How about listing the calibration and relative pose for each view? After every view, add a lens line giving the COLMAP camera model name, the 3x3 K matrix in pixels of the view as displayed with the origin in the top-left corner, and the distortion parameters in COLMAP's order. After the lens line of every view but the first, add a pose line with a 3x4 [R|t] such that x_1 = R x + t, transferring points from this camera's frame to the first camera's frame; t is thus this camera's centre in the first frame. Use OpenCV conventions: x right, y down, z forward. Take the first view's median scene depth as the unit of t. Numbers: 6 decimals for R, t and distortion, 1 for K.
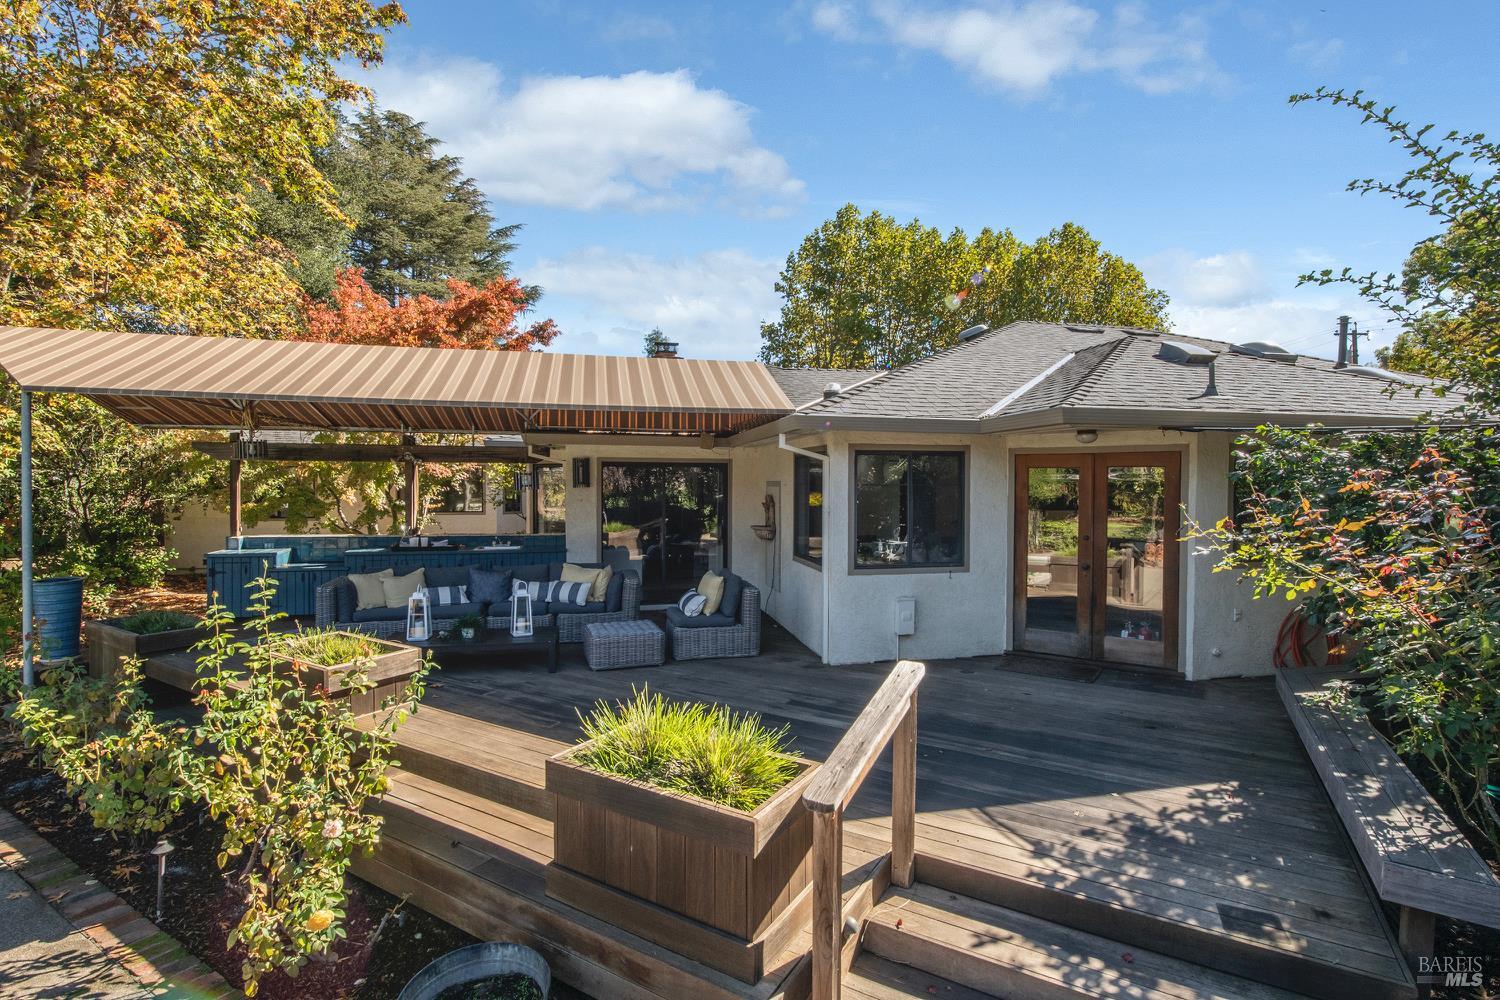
lens RADIAL K [[710.3, 0, 750.0], [0, 710.3, 500.0], [0, 0, 1]] dist [-0.007352, -0.001373]
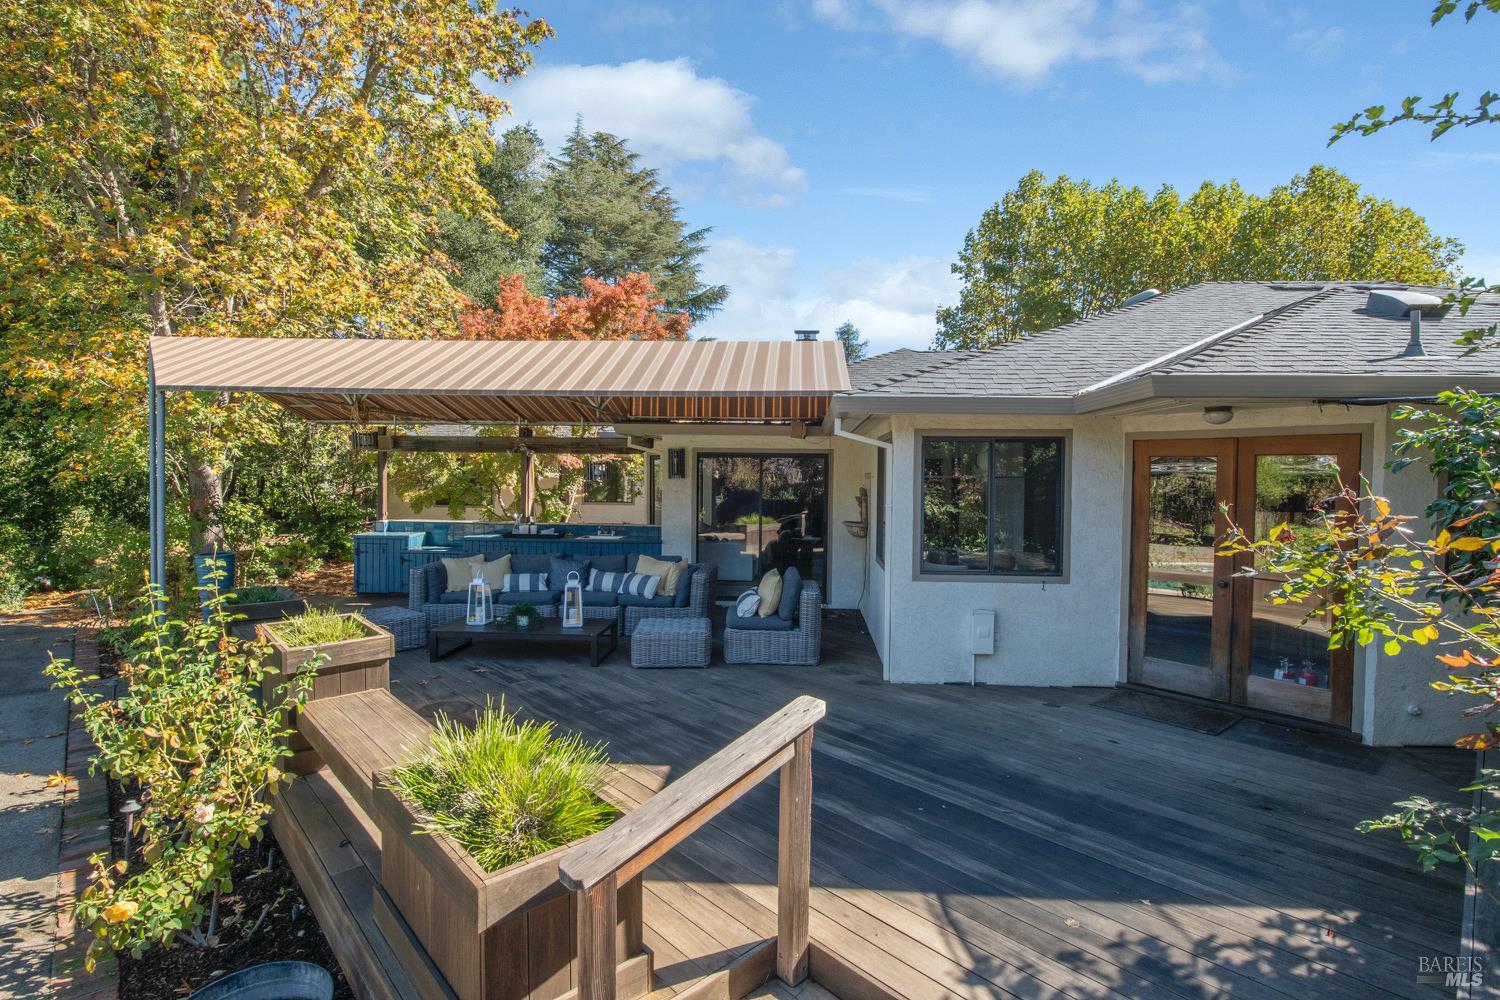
lens RADIAL K [[710.3, 0, 750.0], [0, 710.3, 500.0], [0, 0, 1]] dist [-0.007352, -0.001373]
pose [[0.962583, 0.015667, -0.270532, 0.131484], [-0.013455, 0.999859, 0.010031, 0.001006], [0.270651, -0.006016, 0.962659, 0.082641]]
